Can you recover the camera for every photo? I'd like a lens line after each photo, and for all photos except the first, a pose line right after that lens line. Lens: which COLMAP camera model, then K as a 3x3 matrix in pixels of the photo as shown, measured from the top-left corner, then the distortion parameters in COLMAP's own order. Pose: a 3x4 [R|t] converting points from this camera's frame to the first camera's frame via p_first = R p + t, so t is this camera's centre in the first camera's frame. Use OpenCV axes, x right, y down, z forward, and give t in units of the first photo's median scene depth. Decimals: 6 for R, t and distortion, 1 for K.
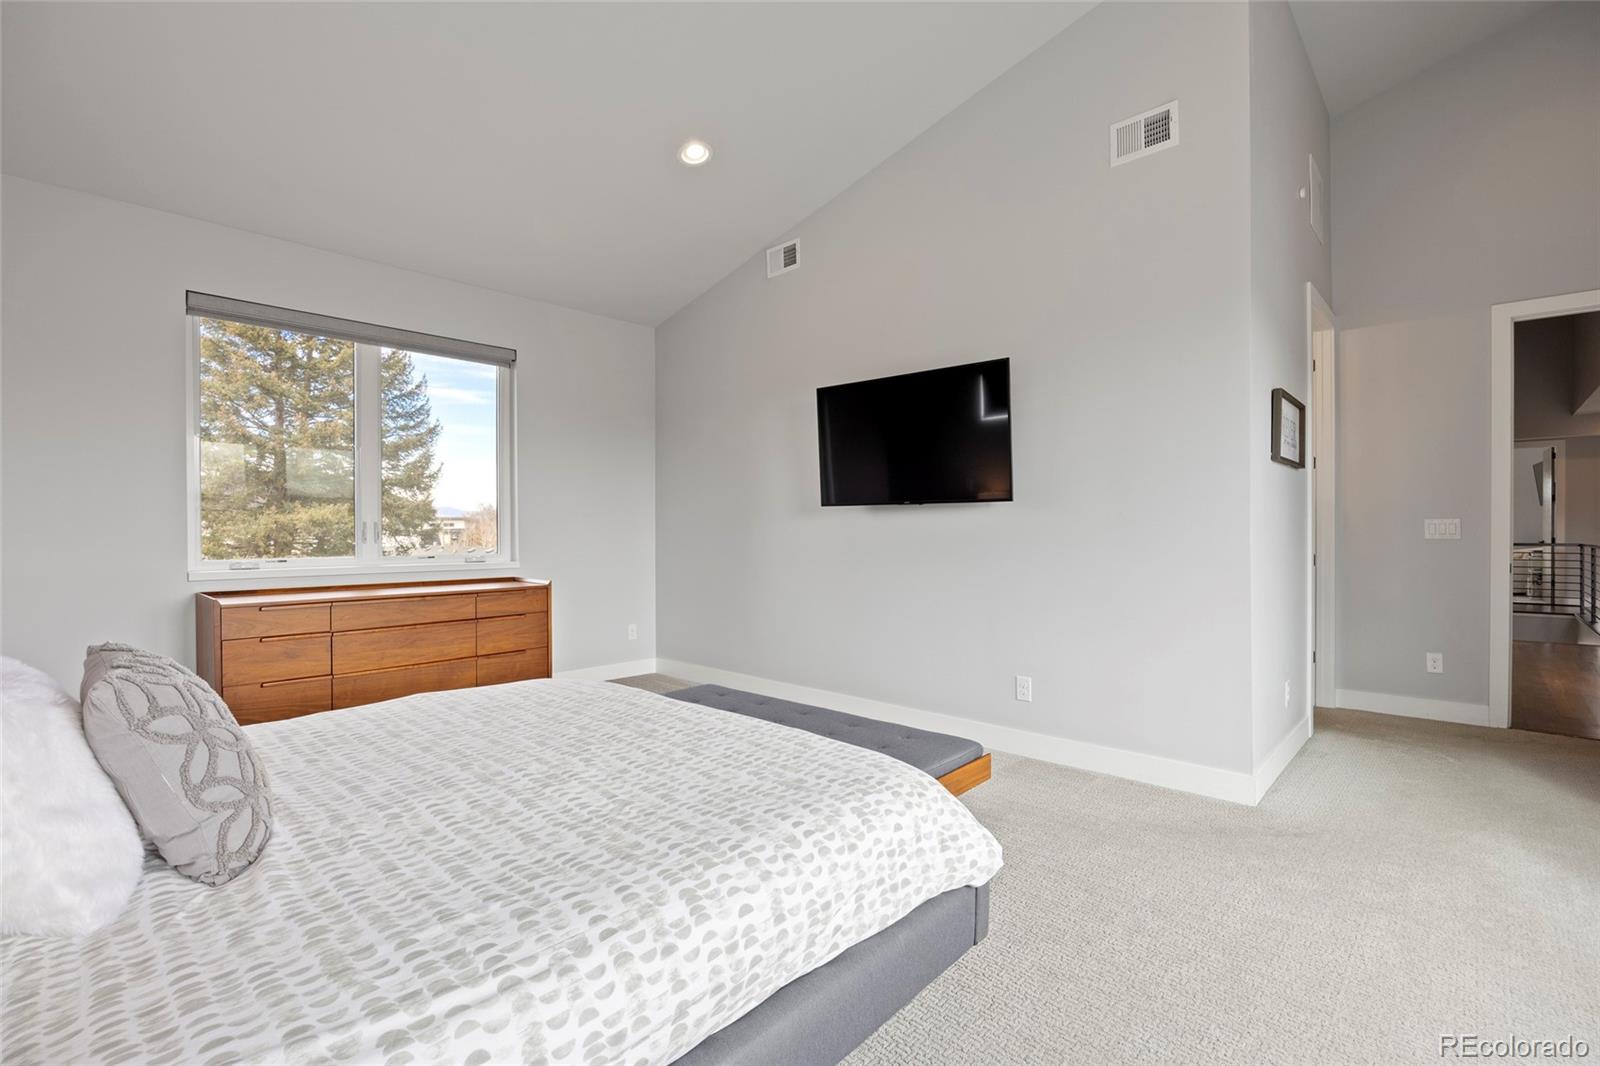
lens RADIAL K [[795.7, 0, 791.5], [0, 795.7, 524.6], [0, 0, 1]] dist [-0.014589, 0.000304]
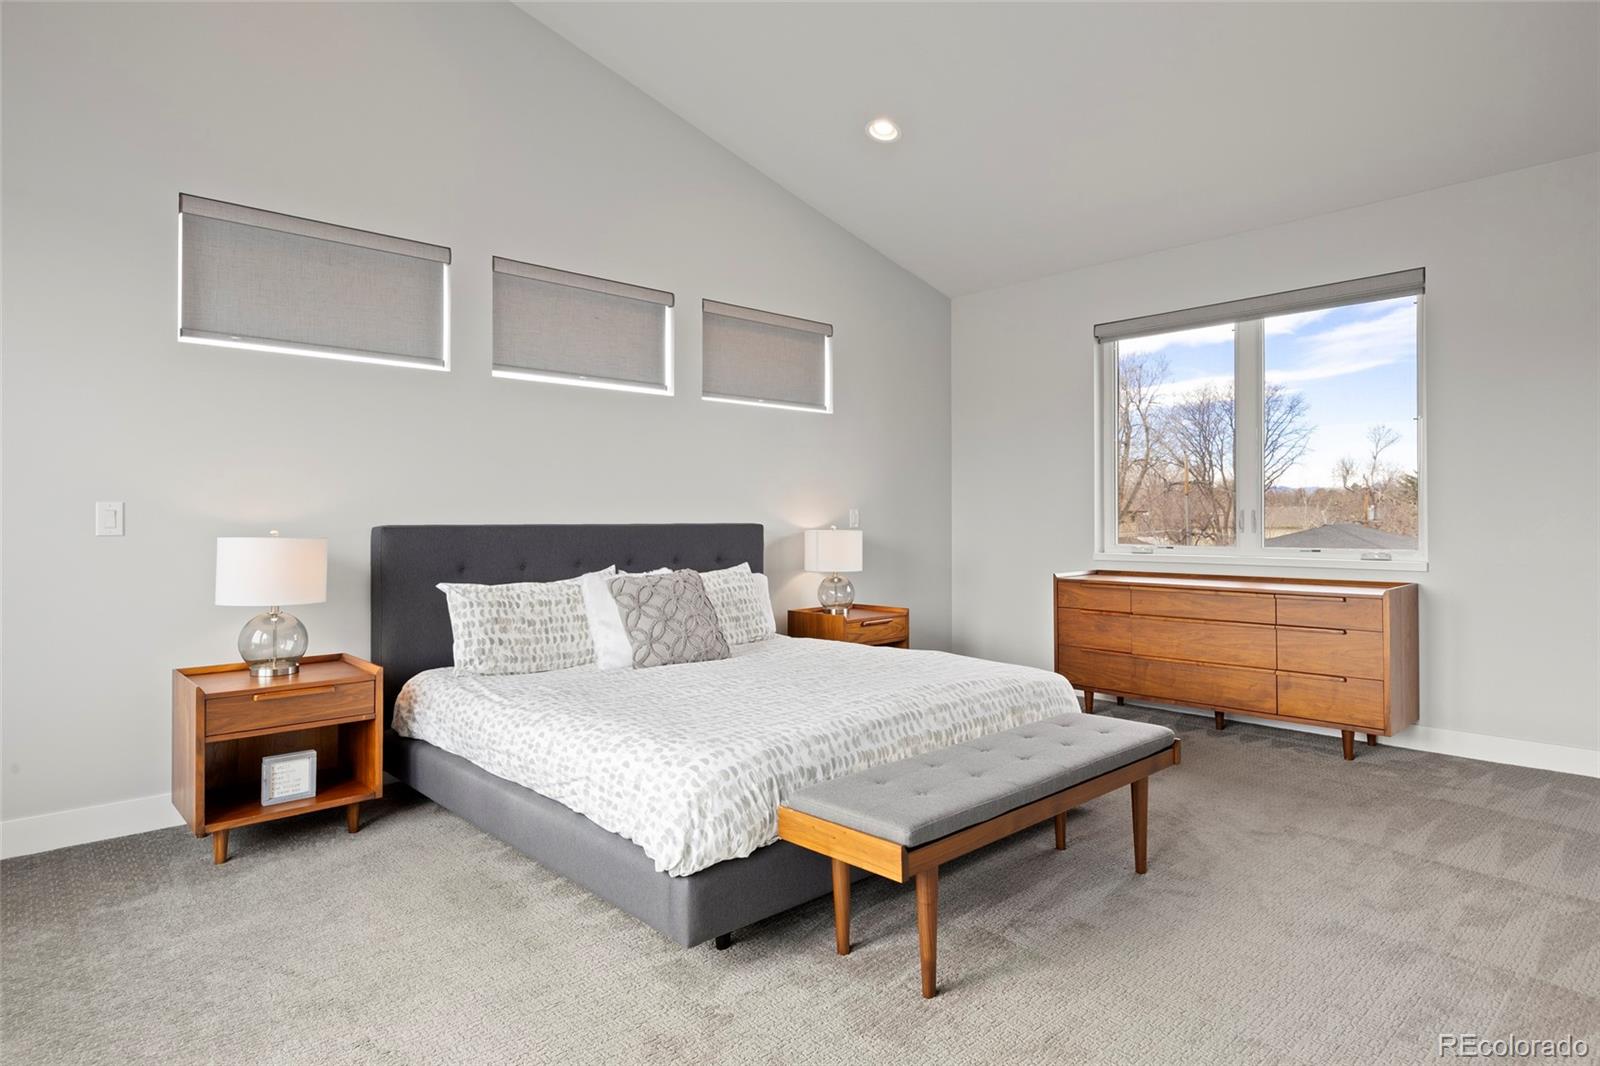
lens RADIAL K [[879.6, 0, 789.9], [0, 879.6, 524.8], [0, 0, 1]] dist [-0.003786, -0.000136]
pose [[-0.123373, 0.007683, -0.992331, 1.440621], [0.013204, 0.999894, 0.006100, 0.010735], [0.992273, -0.012350, -0.123461, 1.426486]]
